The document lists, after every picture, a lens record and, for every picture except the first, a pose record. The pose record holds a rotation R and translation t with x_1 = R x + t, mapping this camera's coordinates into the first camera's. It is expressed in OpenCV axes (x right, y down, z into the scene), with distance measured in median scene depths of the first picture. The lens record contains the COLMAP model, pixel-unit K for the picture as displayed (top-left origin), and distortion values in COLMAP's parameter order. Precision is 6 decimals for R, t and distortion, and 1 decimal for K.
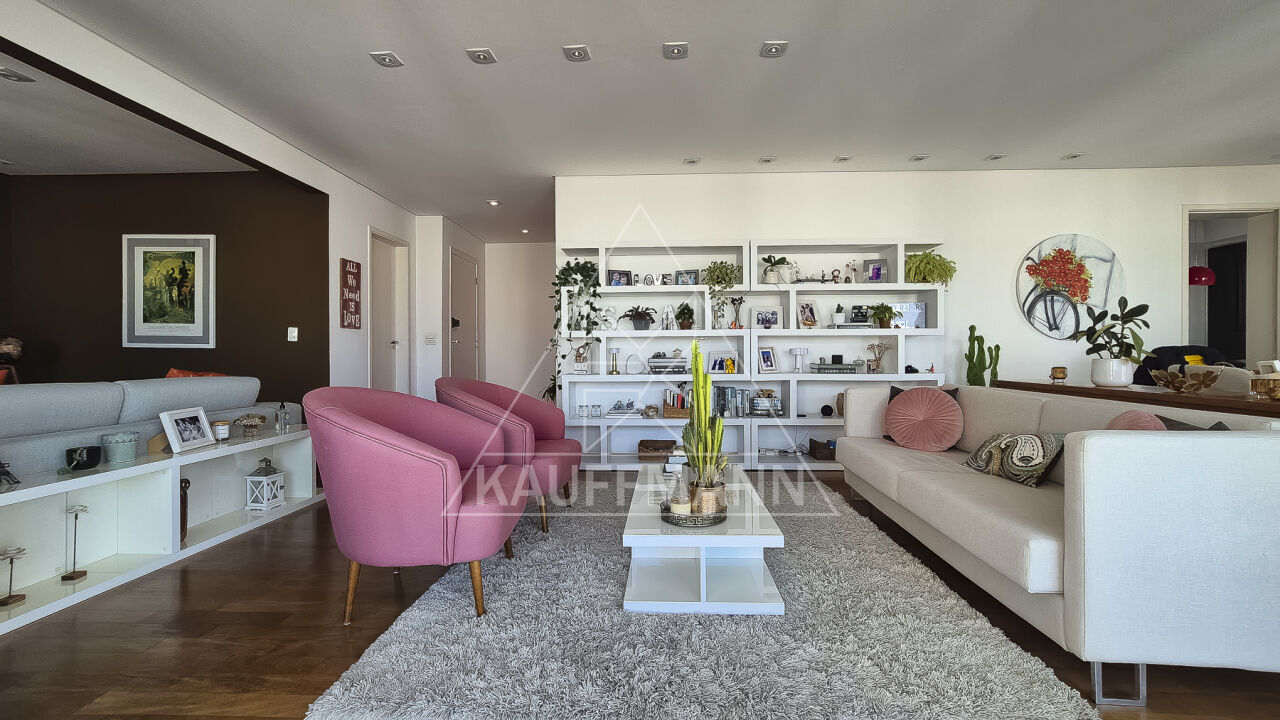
lens RADIAL K [[542.6, 0, 635.6], [0, 542.6, 356.3], [0, 0, 1]] dist [-0.022875, 0.012443]
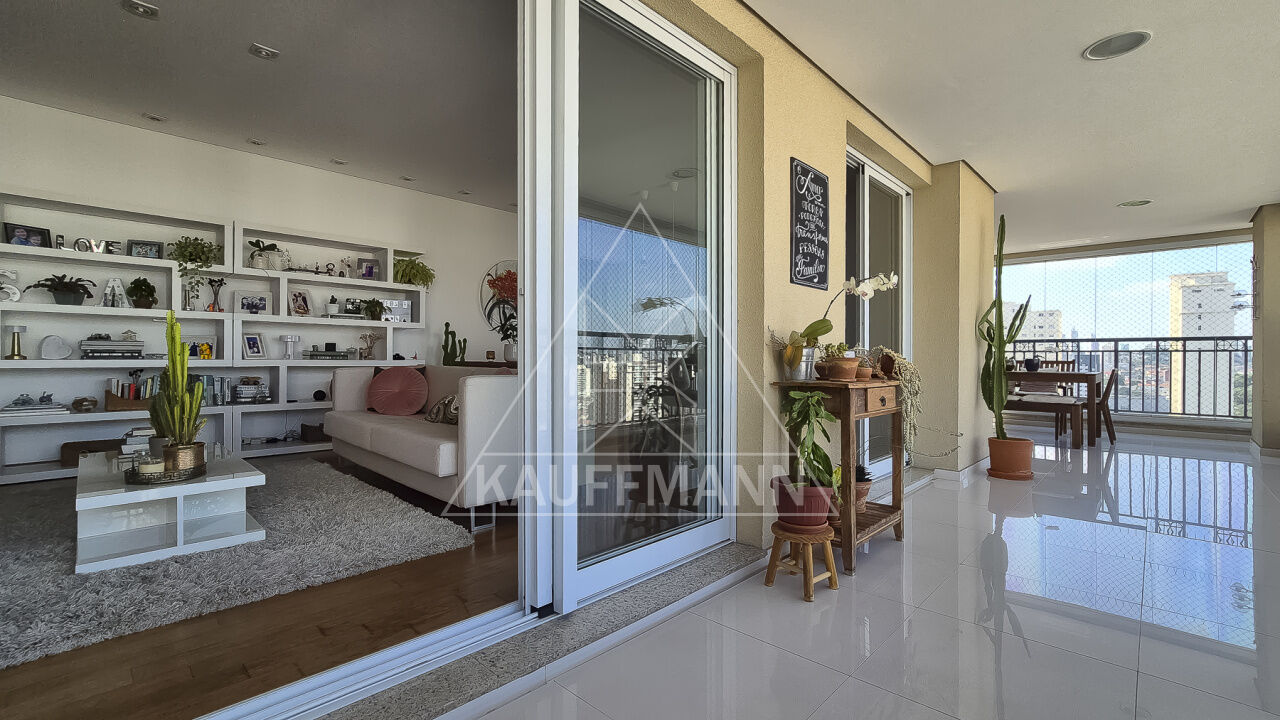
lens RADIAL K [[542.6, 0, 635.6], [0, 542.6, 356.3], [0, 0, 1]] dist [-0.022875, 0.012443]
pose [[0.657917, 0.008853, 0.753038, -0.035530], [-0.009082, 0.999951, -0.003822, 0.023268], [-0.753036, -0.004325, 0.657965, -0.163749]]
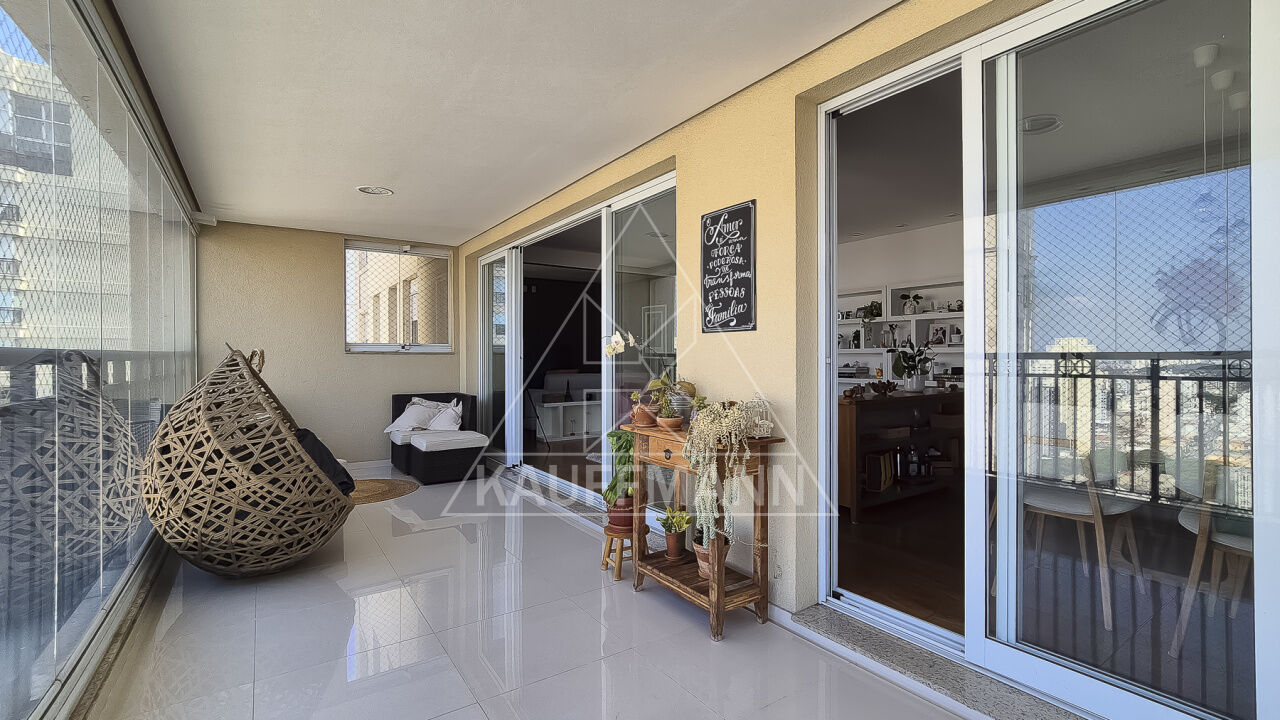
lens RADIAL K [[542.6, 0, 635.6], [0, 542.6, 356.3], [0, 0, 1]] dist [-0.022875, 0.012443]
pose [[0.598694, 0.001823, -0.800976, 0.857765], [-0.002861, 0.999996, 0.000137, -0.026510], [0.800973, 0.002210, 0.598696, -0.322965]]
